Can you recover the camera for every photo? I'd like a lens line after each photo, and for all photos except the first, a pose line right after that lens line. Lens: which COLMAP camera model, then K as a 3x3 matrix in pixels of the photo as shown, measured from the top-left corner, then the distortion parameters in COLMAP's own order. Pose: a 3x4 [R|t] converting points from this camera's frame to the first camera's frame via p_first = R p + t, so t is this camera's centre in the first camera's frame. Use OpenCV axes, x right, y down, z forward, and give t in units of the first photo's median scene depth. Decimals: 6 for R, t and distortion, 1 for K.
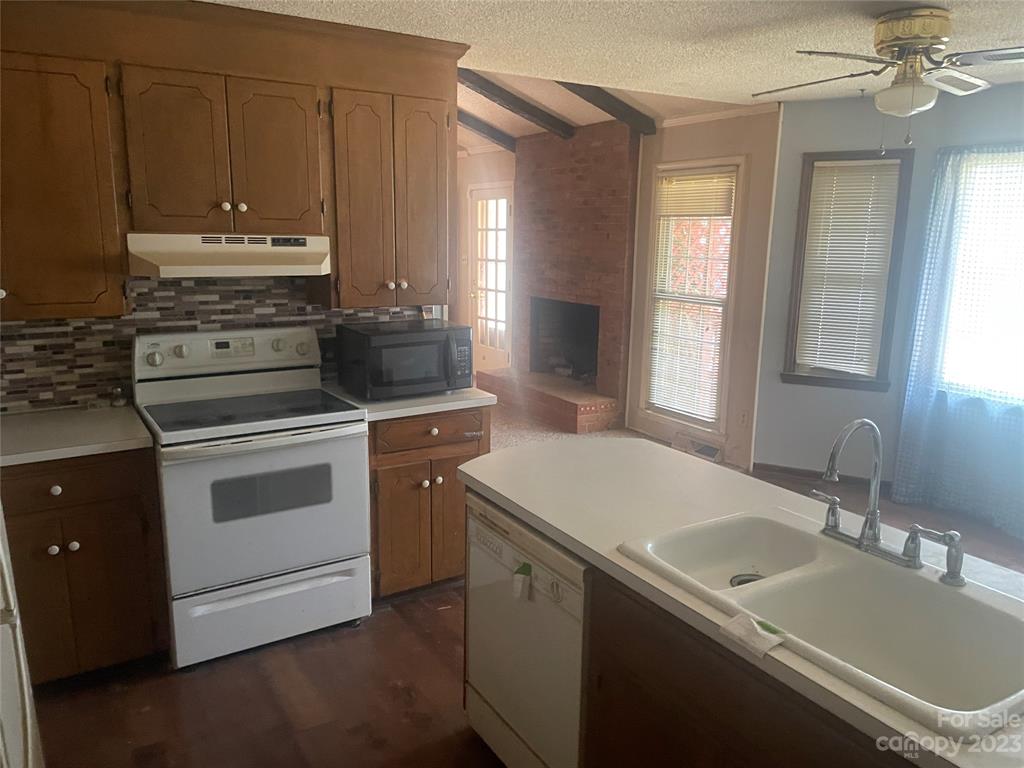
lens RADIAL K [[764.9, 0, 512.0], [0, 764.9, 384.0], [0, 0, 1]] dist [0.046415, -0.001052]
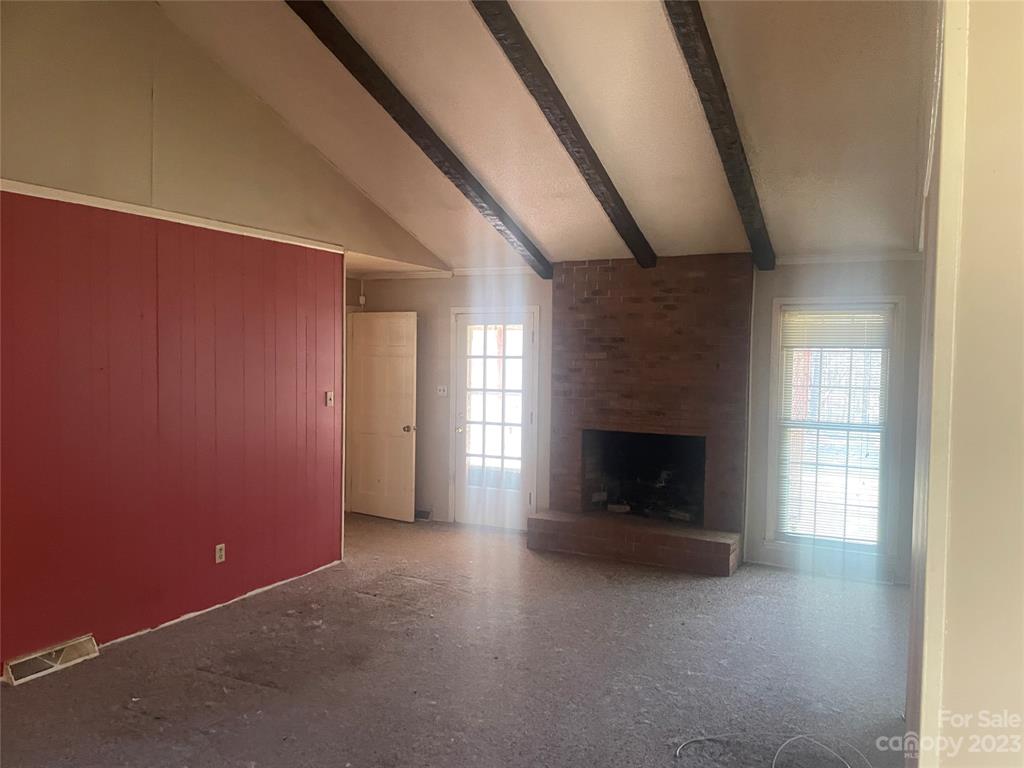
lens RADIAL K [[764.9, 0, 512.0], [0, 764.9, 384.0], [0, 0, 1]] dist [0.046415, -0.001052]
pose [[0.857936, -0.023880, 0.513202, -0.519249], [0.100119, 0.987539, -0.121421, -0.065533], [-0.503907, 0.155553, 0.849636, 0.255821]]
